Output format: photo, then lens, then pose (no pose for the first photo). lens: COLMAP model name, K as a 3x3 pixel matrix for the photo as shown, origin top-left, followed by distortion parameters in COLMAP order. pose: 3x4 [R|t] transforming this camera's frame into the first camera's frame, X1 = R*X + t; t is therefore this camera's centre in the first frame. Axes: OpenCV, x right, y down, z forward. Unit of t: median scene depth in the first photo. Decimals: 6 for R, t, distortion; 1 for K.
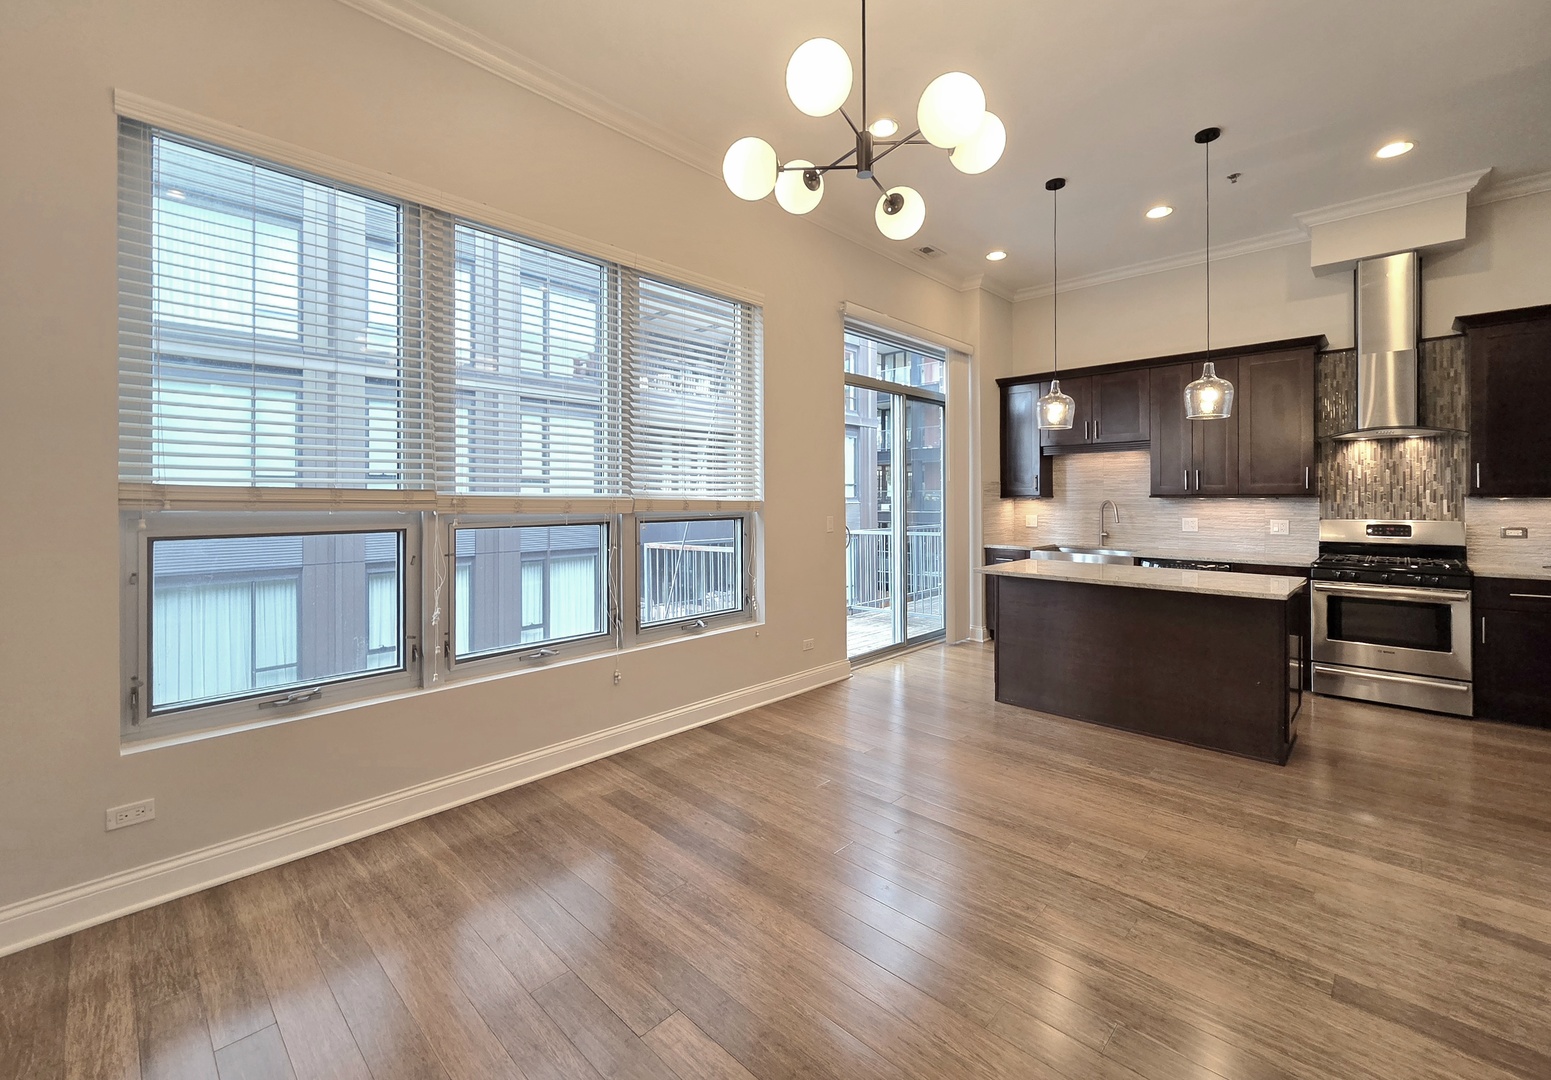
lens RADIAL K [[699.9, 0, 702.3], [0, 699.9, 493.3], [0, 0, 1]] dist [-0.001908, 0.000744]
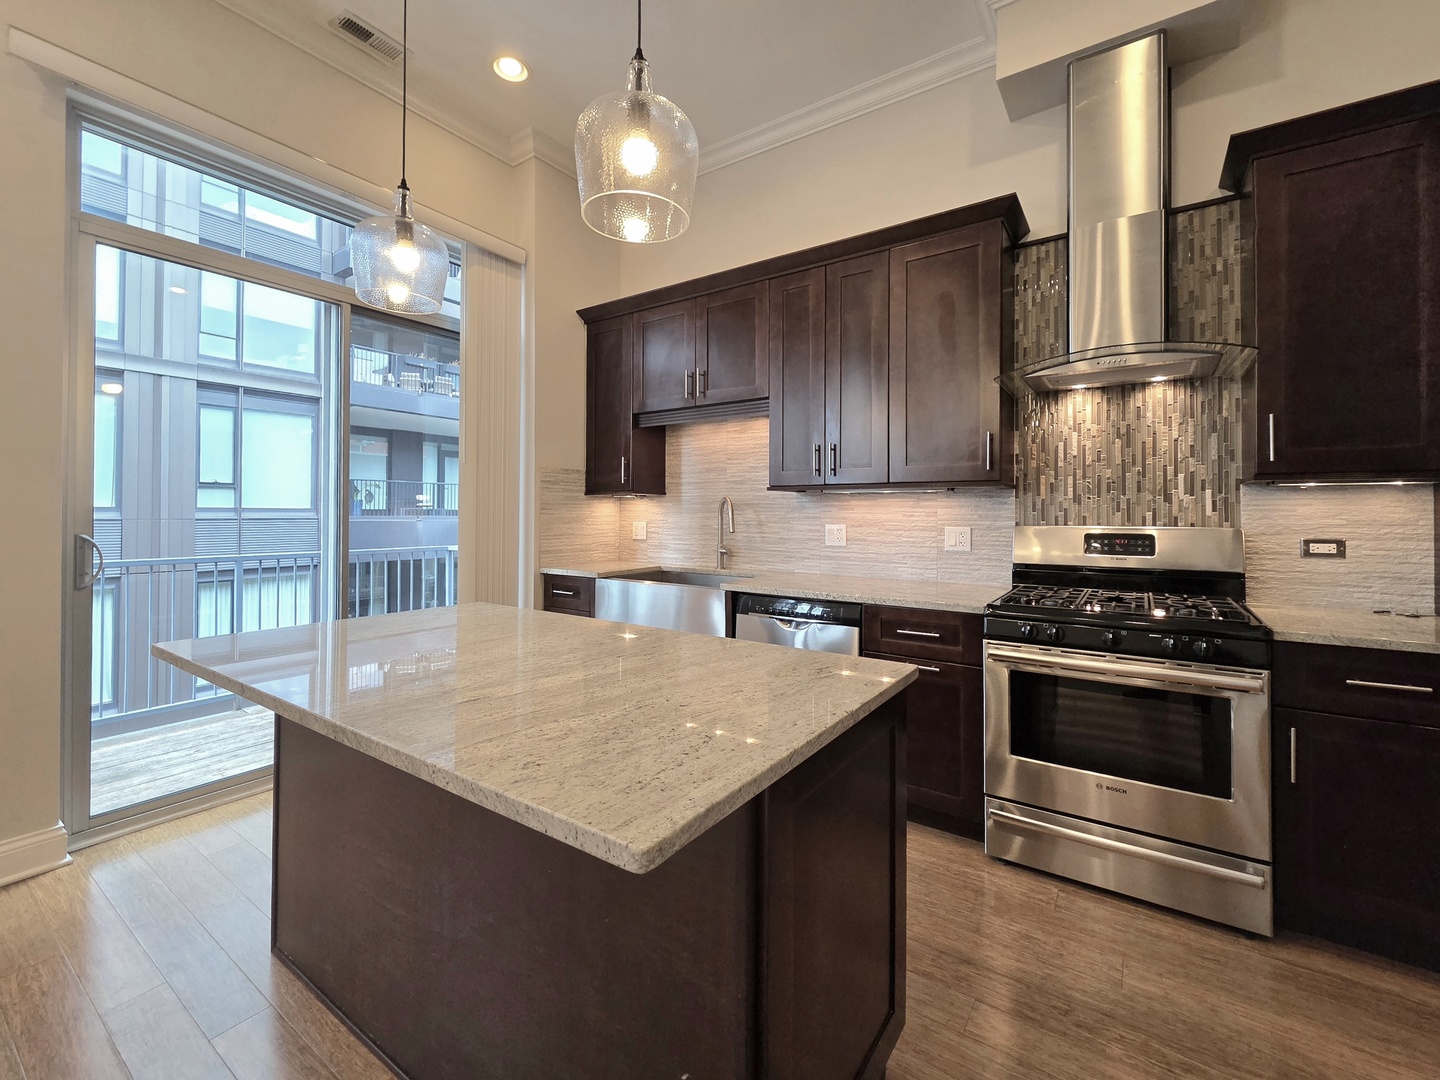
lens RADIAL K [[628.1, 0, 655.3], [0, 628.1, 507.5], [0, 0, 1]] dist [0.008023, -0.004162]
pose [[0.991608, 0.003164, 0.129242, 0.548709], [-0.002829, 0.999992, -0.002777, 0.025913], [-0.129249, 0.002388, 0.991609, 0.547646]]
